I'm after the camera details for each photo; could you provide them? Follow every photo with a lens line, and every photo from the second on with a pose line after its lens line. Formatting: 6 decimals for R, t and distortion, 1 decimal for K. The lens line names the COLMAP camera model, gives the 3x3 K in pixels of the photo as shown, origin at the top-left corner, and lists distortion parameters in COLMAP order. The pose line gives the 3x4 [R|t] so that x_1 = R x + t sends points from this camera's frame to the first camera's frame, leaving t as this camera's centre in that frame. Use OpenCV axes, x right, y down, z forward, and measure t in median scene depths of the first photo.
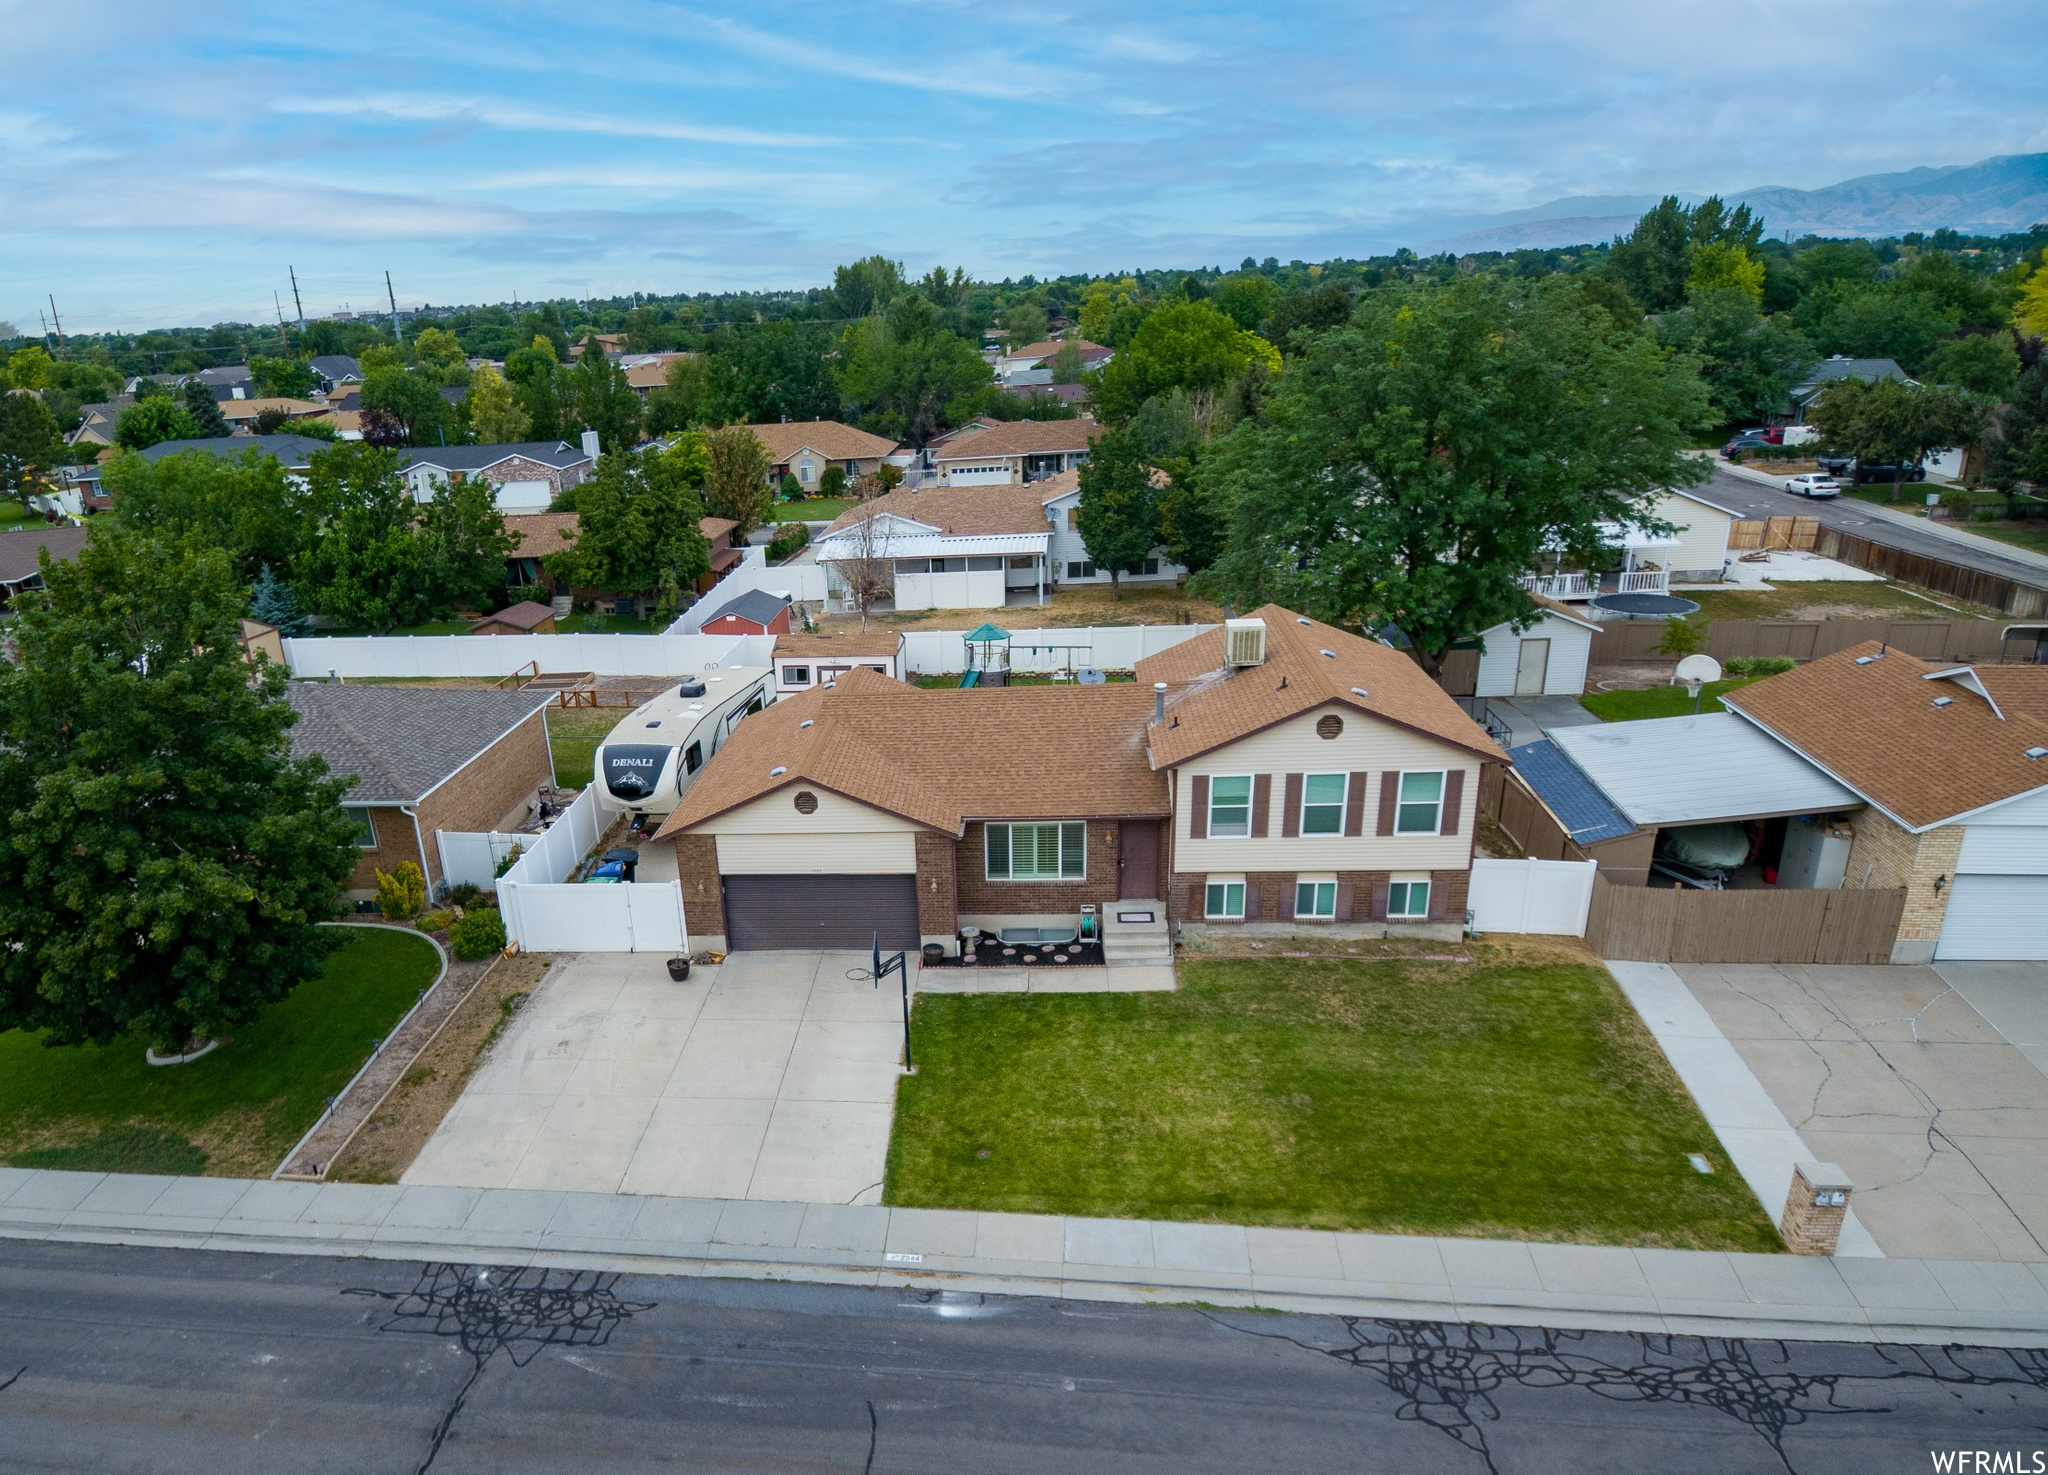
lens RADIAL K [[1354.3, 0, 859.4], [0, 1354.3, 897.1], [0, 0, 1]] dist [0.105713, -0.148212]
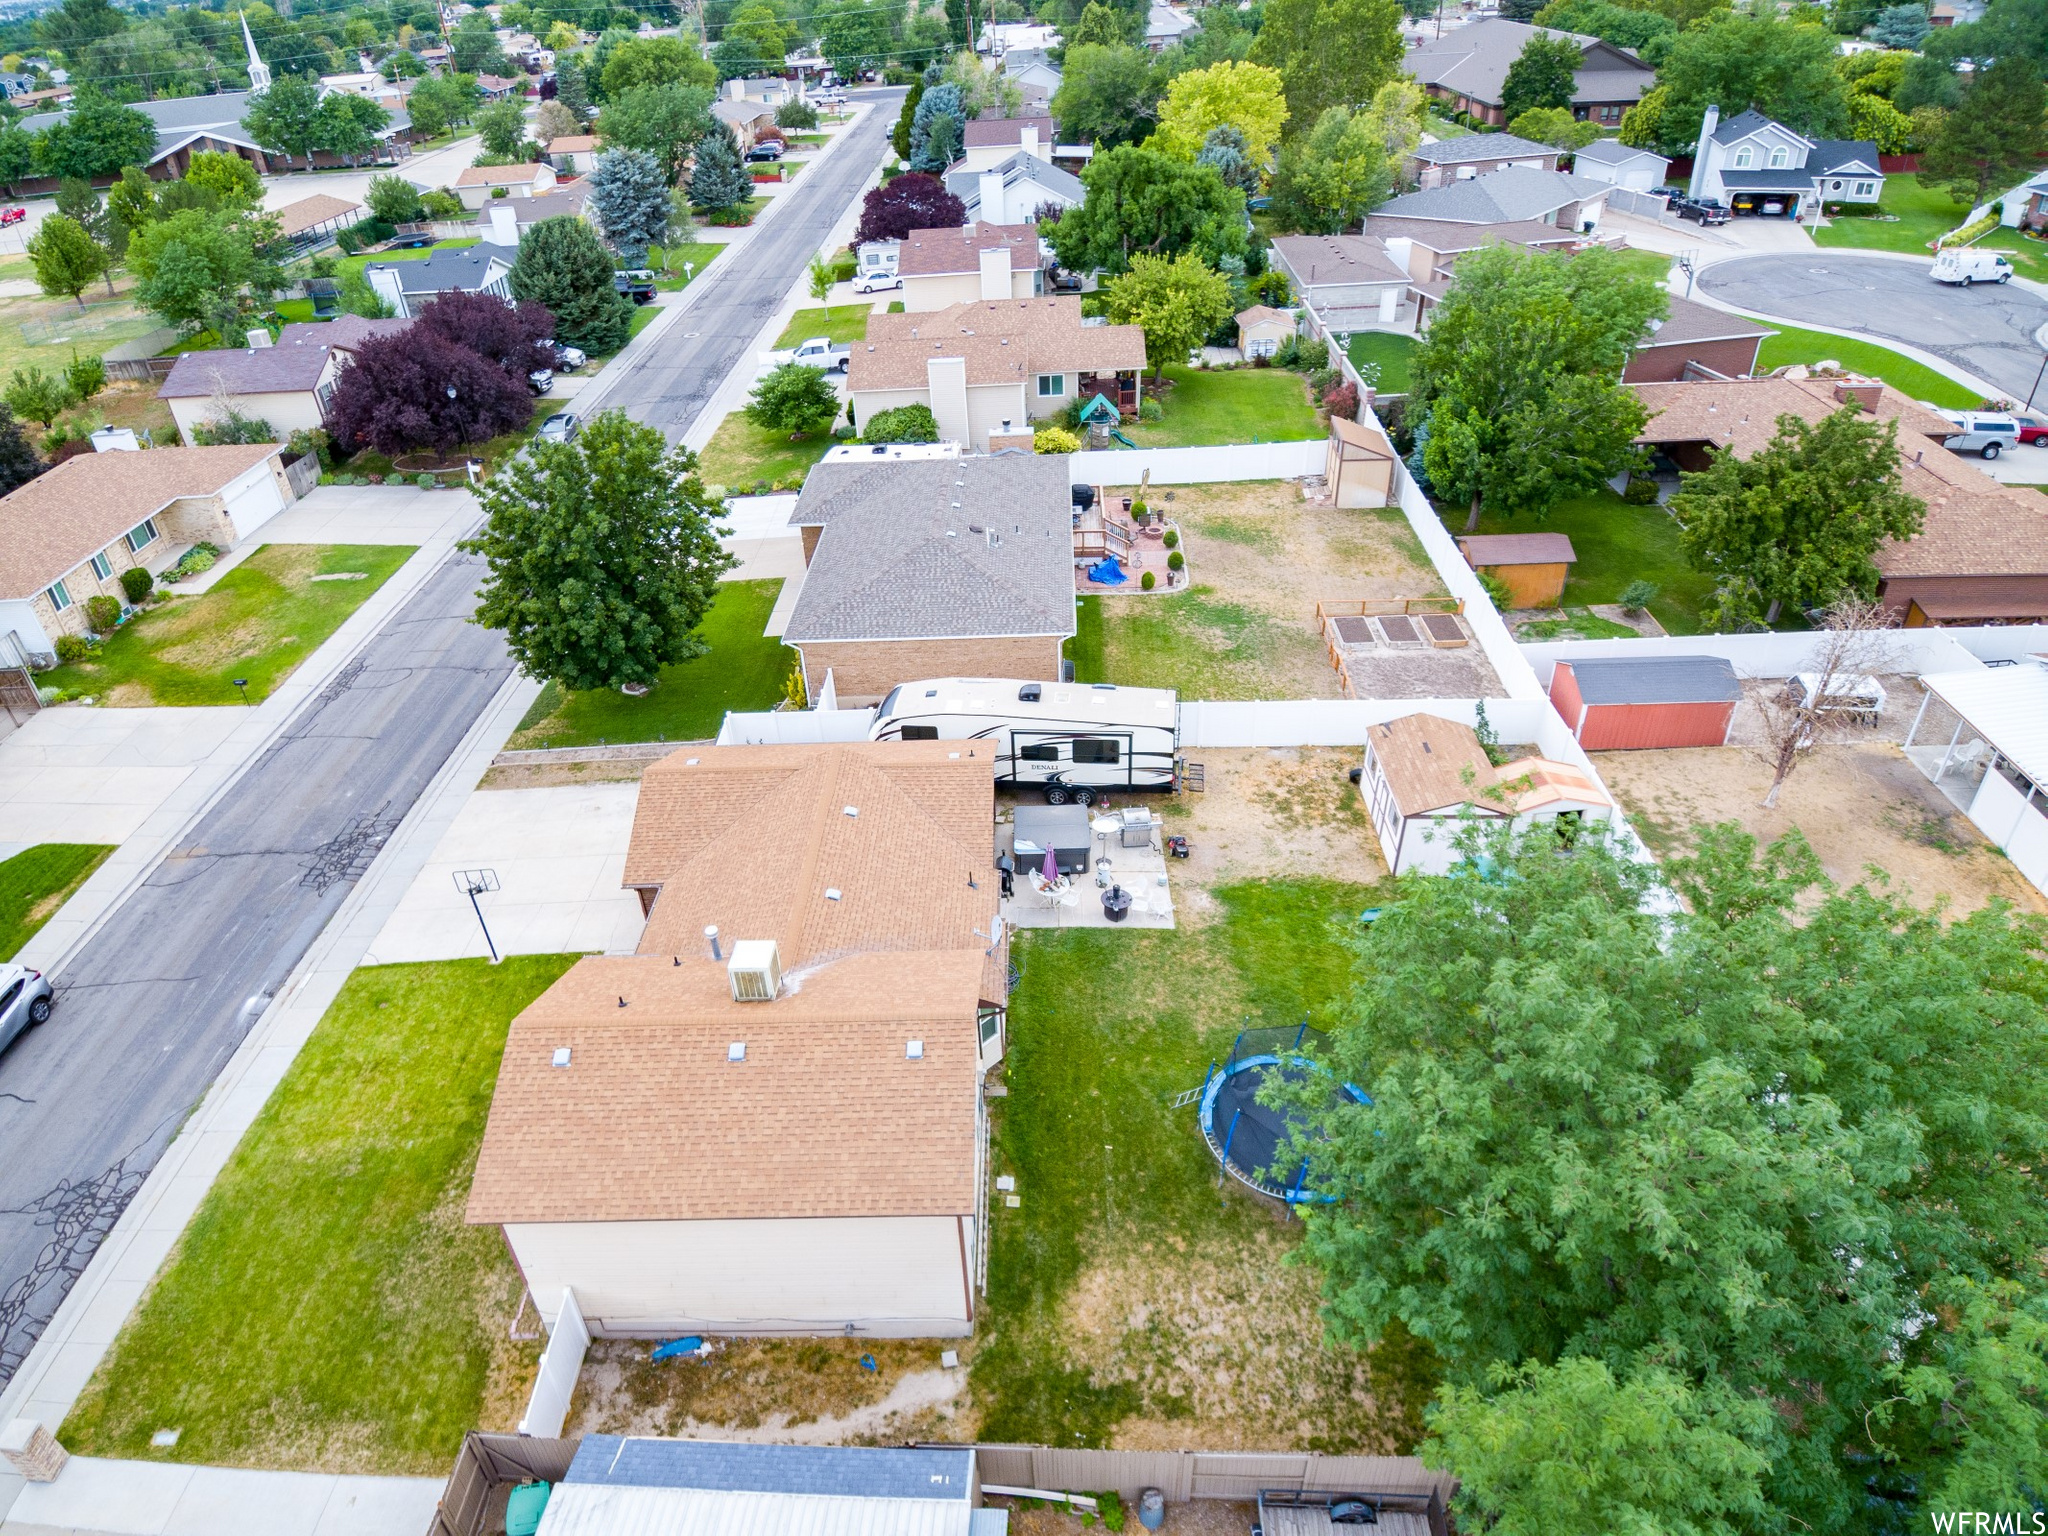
lens RADIAL K [[1221.7, 0, 978.2], [0, 1221.7, 807.1], [0, 0, 1]] dist [0.089766, -0.120662]
pose [[0.093496, 0.612945, -0.784574, 0.907161], [-0.345156, 0.759112, 0.551921, -0.801286], [0.933877, 0.219198, 0.282536, 0.960131]]
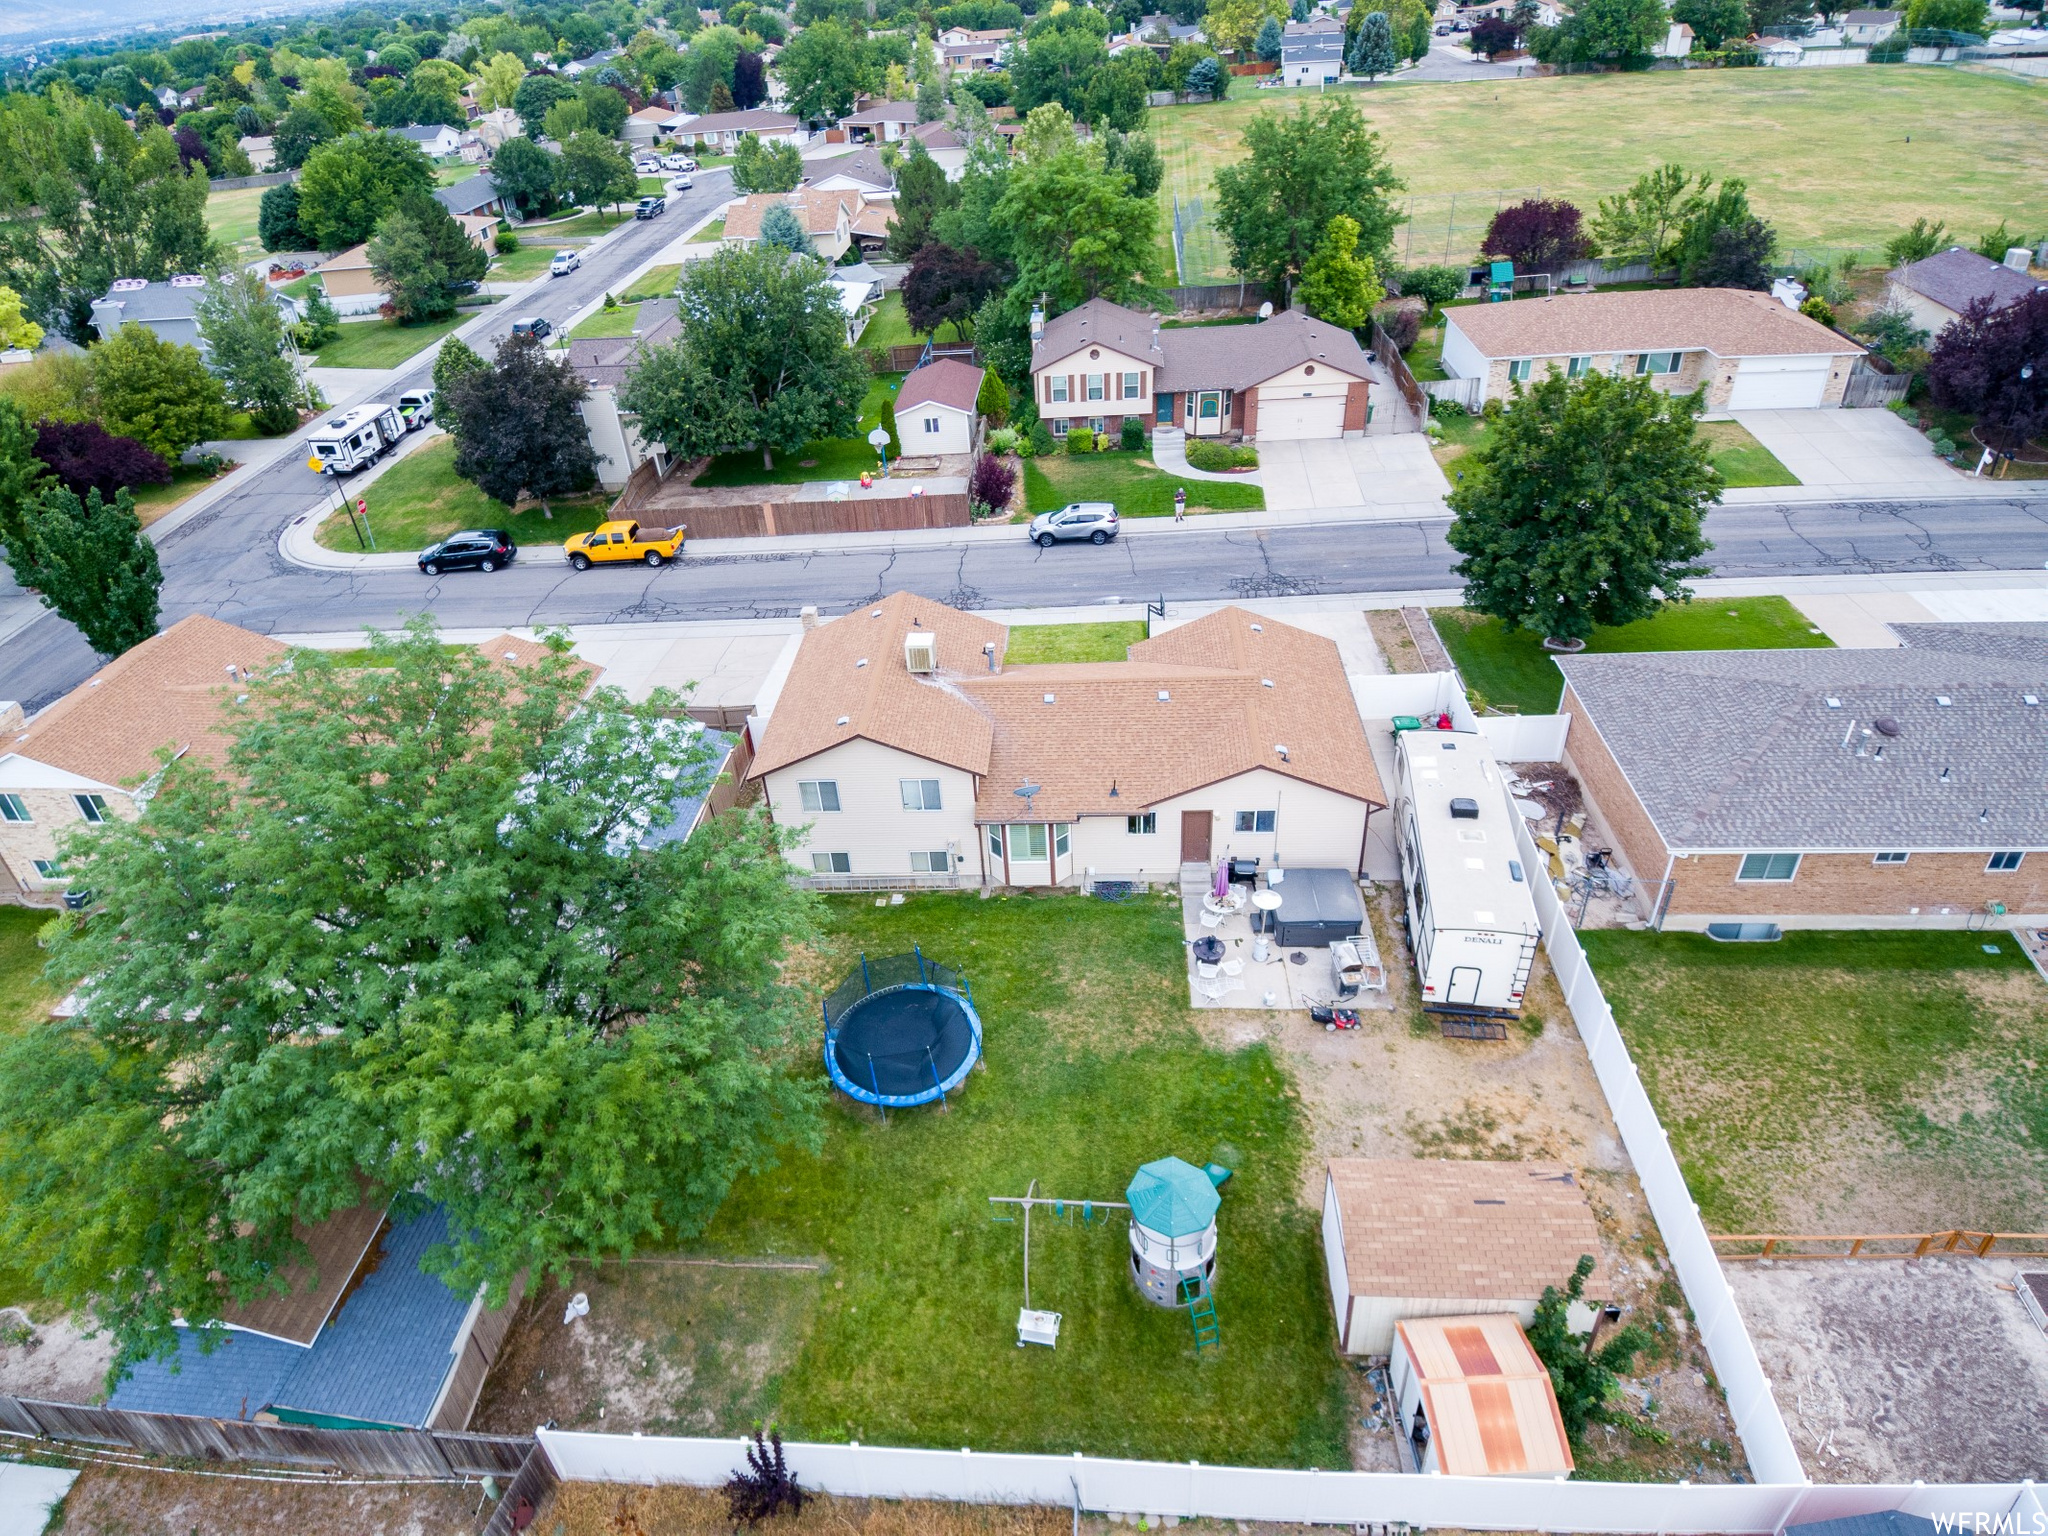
lens RADIAL K [[1221.7, 0, 978.2], [0, 1221.7, 807.1], [0, 0, 1]] dist [0.089766, -0.120662]
pose [[-0.989815, 0.137298, 0.037625, 0.220311], [0.103954, 0.516513, 0.849946, -1.182224], [0.097262, 0.845200, -0.525525, 1.880801]]
